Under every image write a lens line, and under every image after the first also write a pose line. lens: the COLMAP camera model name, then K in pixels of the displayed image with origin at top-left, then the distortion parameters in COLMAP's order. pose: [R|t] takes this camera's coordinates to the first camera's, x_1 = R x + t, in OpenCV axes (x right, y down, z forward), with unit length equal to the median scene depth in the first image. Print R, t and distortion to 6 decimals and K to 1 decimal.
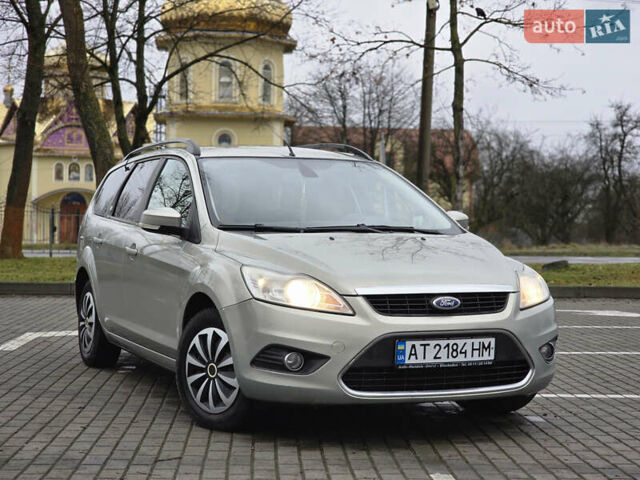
lens RADIAL K [[1224.6, 0, 334.1], [0, 1224.6, 237.9], [0, 0, 1]] dist [-0.045268, 0.711934]
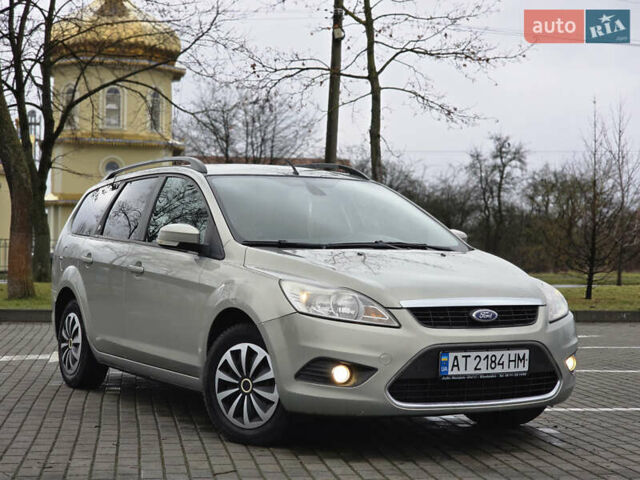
lens RADIAL K [[1224.6, 0, 334.1], [0, 1224.6, 237.9], [0, 0, 1]] dist [-0.045268, 0.711934]
pose [[0.994662, 0.001041, 0.103177, -0.121589], [0.001496, 0.999698, -0.024514, 0.011451], [-0.103171, 0.024537, 0.994361, -0.005803]]
